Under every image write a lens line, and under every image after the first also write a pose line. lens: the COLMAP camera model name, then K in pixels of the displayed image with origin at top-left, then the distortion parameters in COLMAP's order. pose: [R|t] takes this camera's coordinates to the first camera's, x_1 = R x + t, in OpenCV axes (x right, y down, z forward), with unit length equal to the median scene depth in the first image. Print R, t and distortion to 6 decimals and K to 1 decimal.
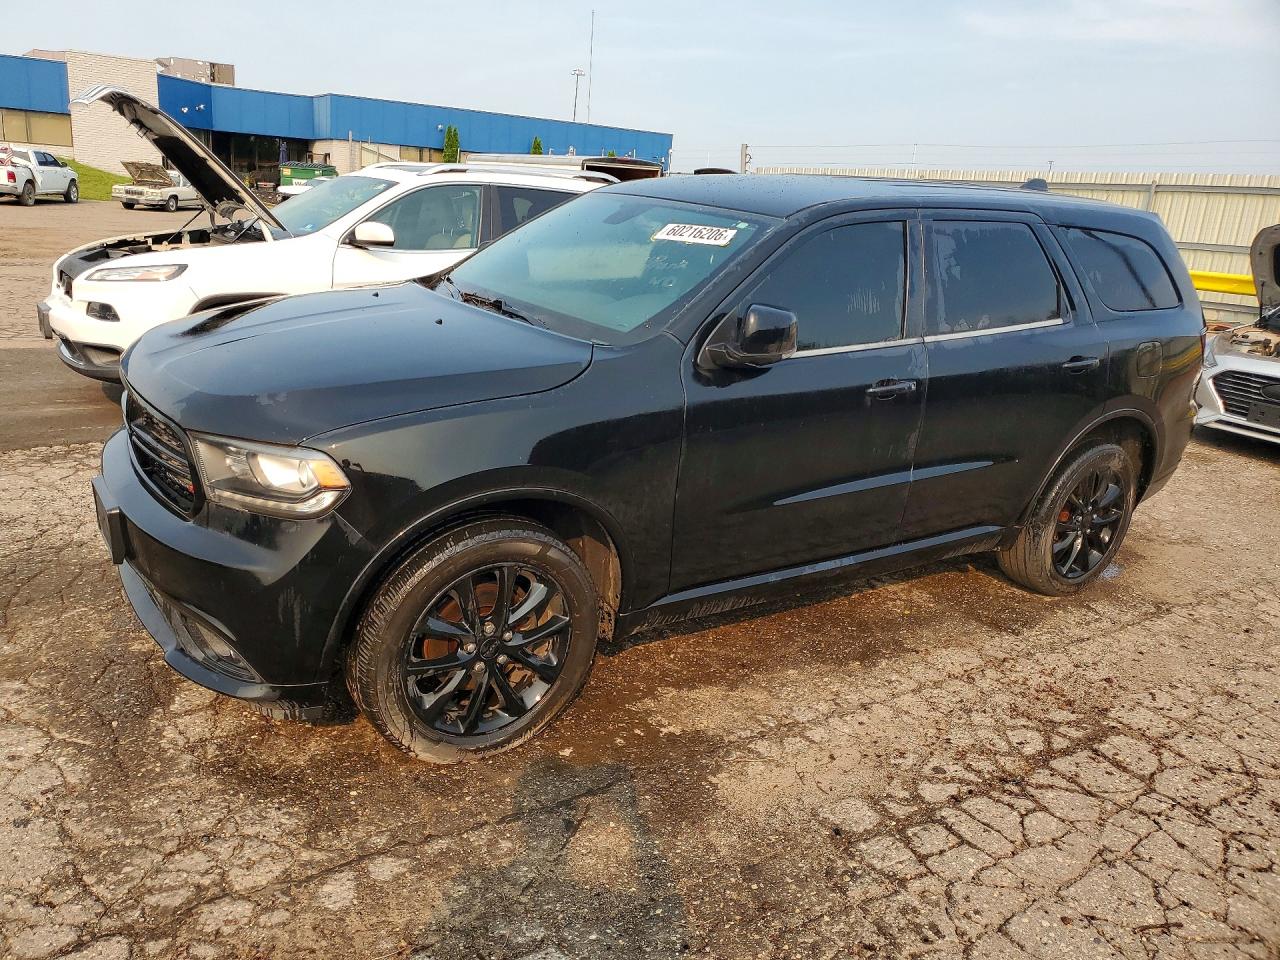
lens RADIAL K [[998.0, 0, 620.1], [0, 998.0, 446.1], [0, 0, 1]] dist [-0.001453, 0.031907]
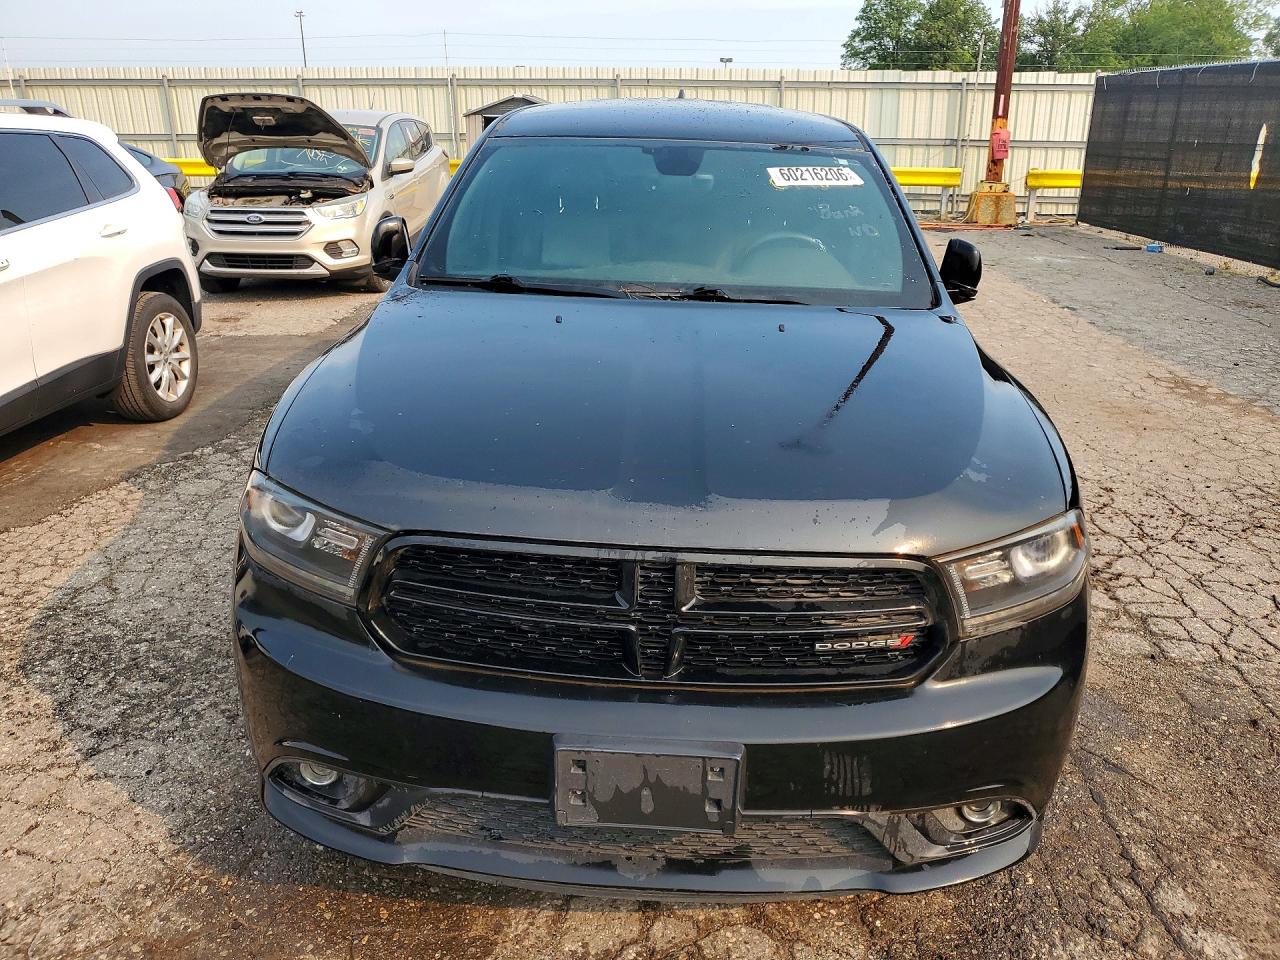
lens RADIAL K [[971.9, 0, 640.0], [0, 971.9, 480.0], [0, 0, 1]] dist [0.001551, 0.004073]
pose [[0.590085, -0.339620, 0.732433, -0.802340], [0.230610, 0.940323, 0.250225, -0.222832], [-0.773705, 0.021252, 0.633190, 0.601322]]
